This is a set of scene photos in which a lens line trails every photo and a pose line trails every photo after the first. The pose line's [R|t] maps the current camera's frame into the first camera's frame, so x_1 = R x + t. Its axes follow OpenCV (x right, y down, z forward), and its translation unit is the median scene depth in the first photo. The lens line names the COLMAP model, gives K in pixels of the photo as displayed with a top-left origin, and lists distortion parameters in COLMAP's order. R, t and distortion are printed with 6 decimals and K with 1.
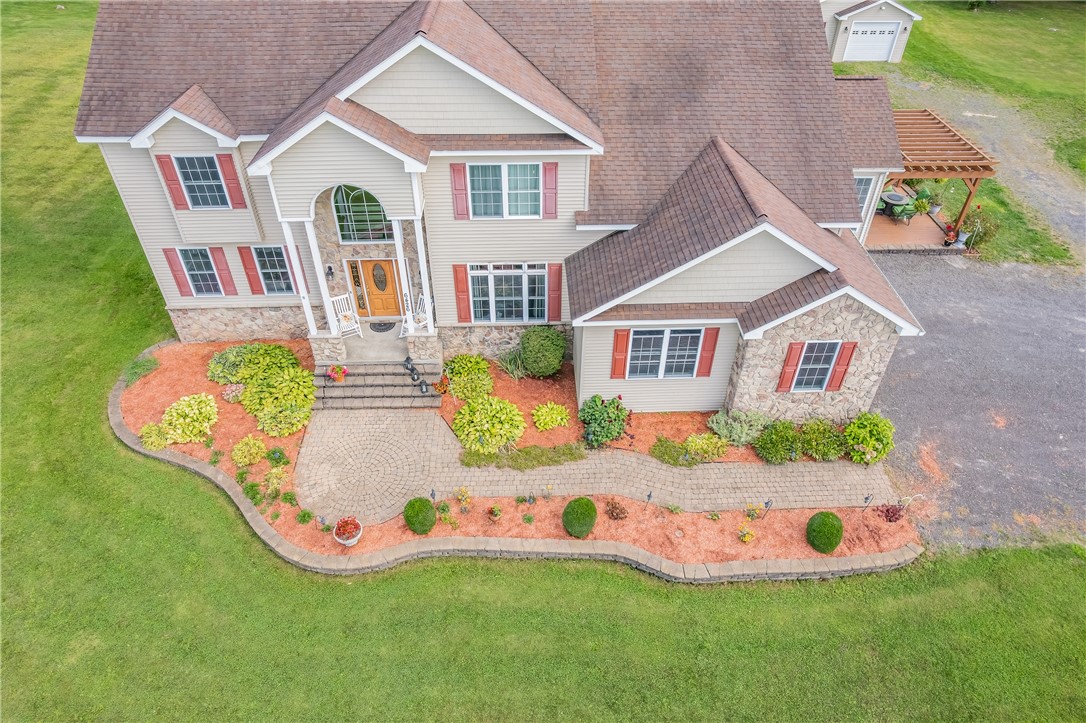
lens RADIAL K [[687.2, 0, 543.0], [0, 687.2, 361.5], [0, 0, 1]] dist [-0.064491, 0.064491]
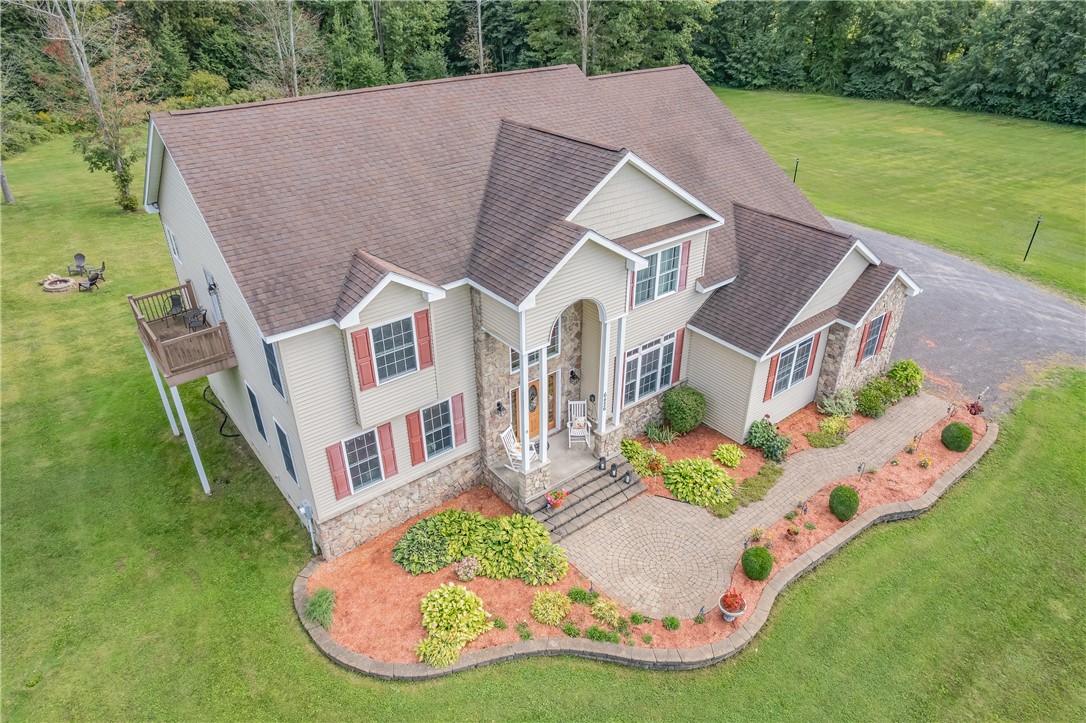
lens RADIAL K [[687.2, 0, 543.0], [0, 687.2, 361.5], [0, 0, 1]] dist [-0.064491, 0.064491]
pose [[0.806153, -0.306243, 0.506293, -0.801977], [0.389971, 0.918505, -0.065359, -0.113441], [-0.445017, 0.250129, 0.859881, 0.137057]]
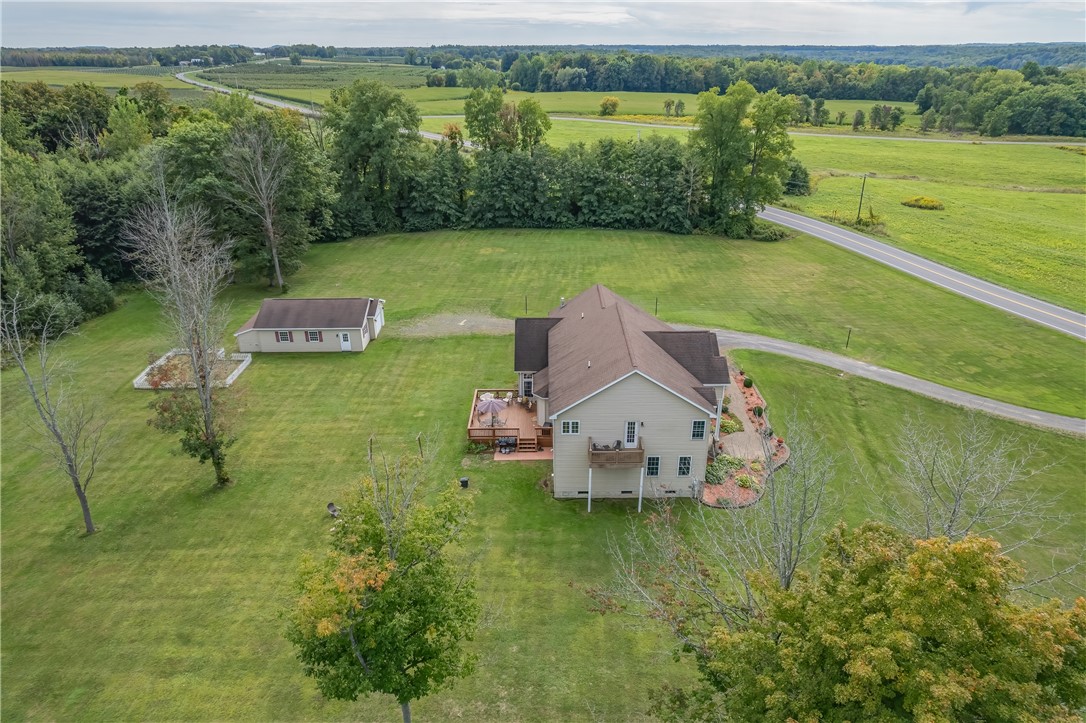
lens RADIAL K [[687.2, 0, 543.0], [0, 687.2, 361.5], [0, 0, 1]] dist [-0.064491, 0.064491]
pose [[0.049889, -0.416883, 0.907590, -2.944777], [0.659753, 0.695987, 0.283422, -1.612697], [-0.749824, 0.584646, 0.309762, 0.504634]]
